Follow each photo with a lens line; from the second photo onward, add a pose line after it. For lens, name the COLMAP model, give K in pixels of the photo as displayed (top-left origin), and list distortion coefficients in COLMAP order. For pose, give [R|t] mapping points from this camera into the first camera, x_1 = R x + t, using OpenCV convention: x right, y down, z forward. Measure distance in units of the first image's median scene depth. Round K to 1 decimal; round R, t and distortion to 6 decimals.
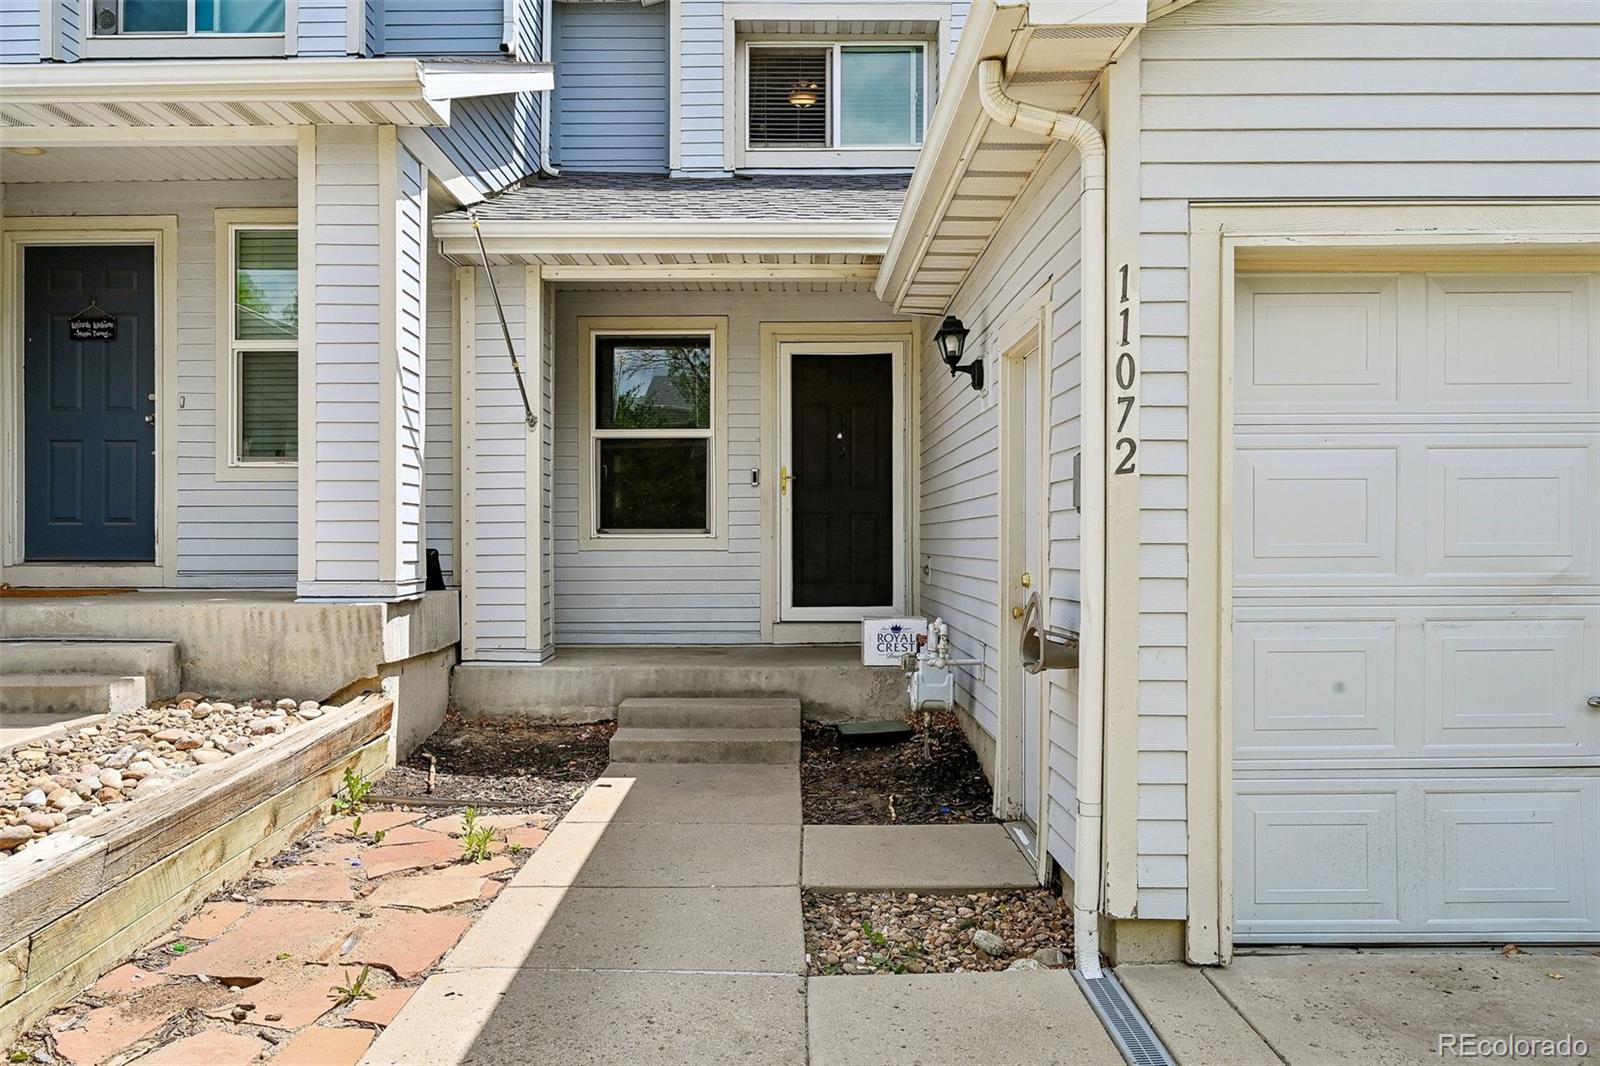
lens RADIAL K [[1156.6, 0, 798.0], [0, 1156.6, 486.2], [0, 0, 1]] dist [-0.001640, -0.001778]
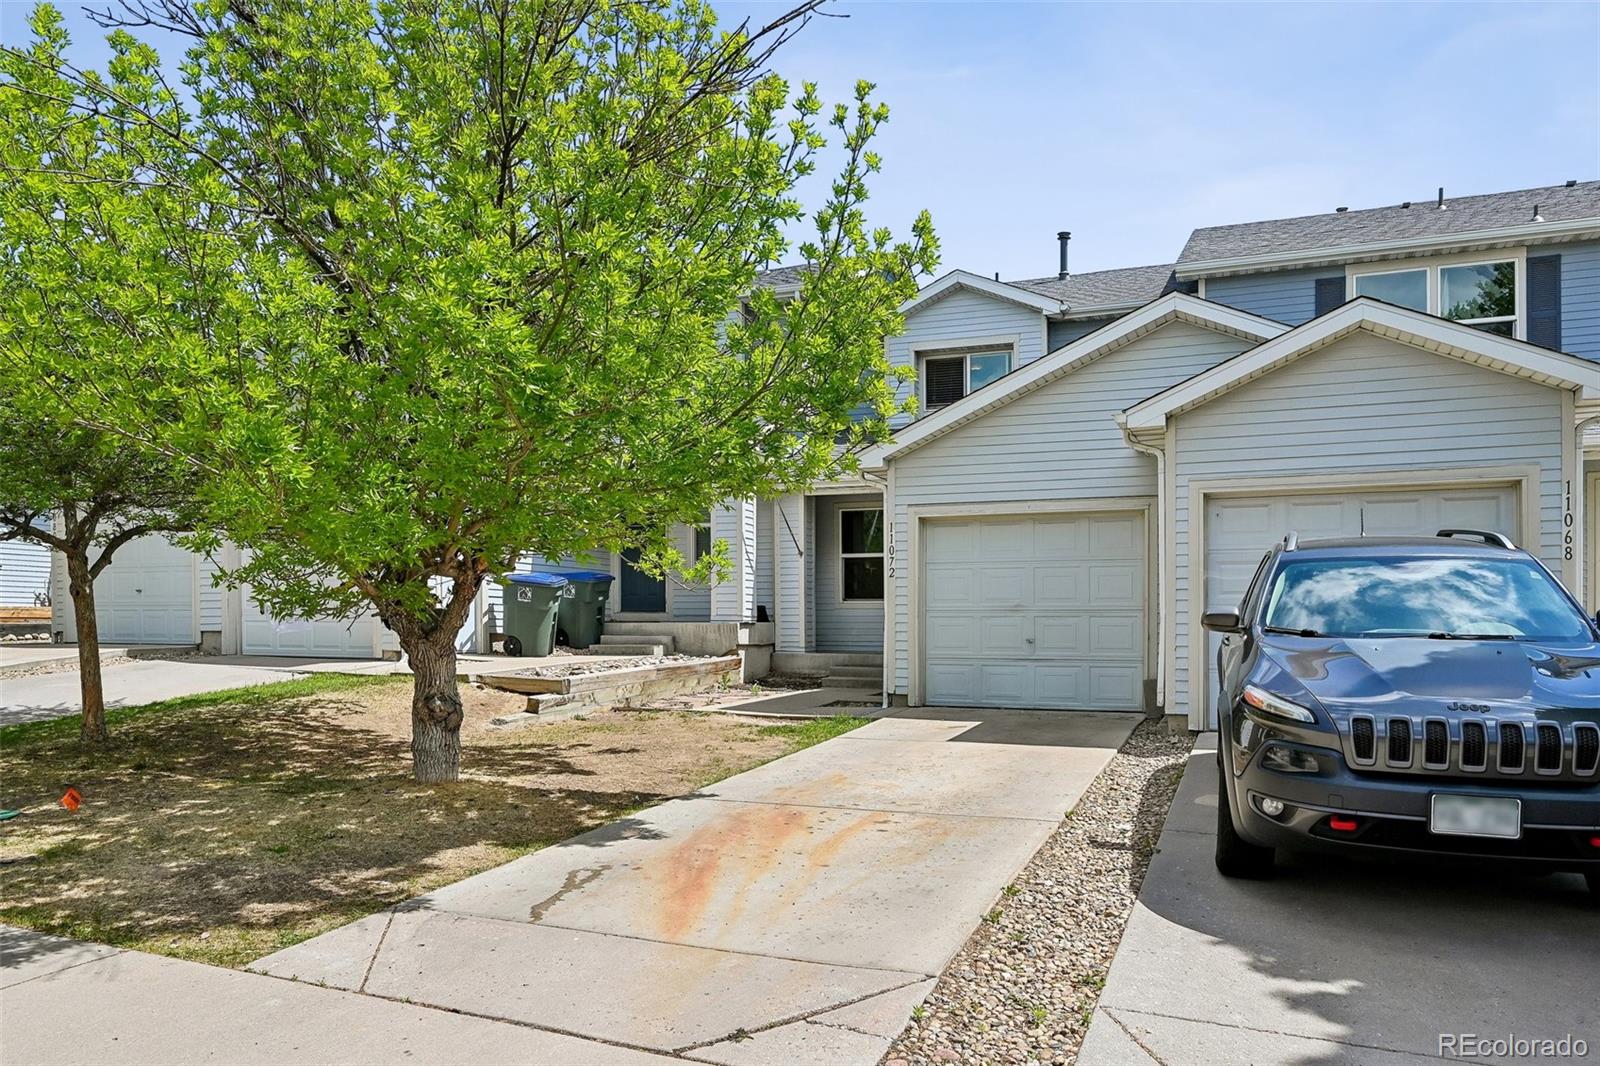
lens RADIAL K [[1069.1, 0, 800.0], [0, 1069.1, 533.0], [0, 0, 1]] dist [-0.000290, -0.000011]
pose [[0.928978, -0.024959, -0.369294, 0.711936], [0.010431, 0.999093, -0.041287, -0.007601], [0.369989, 0.034502, 0.928395, -1.302426]]
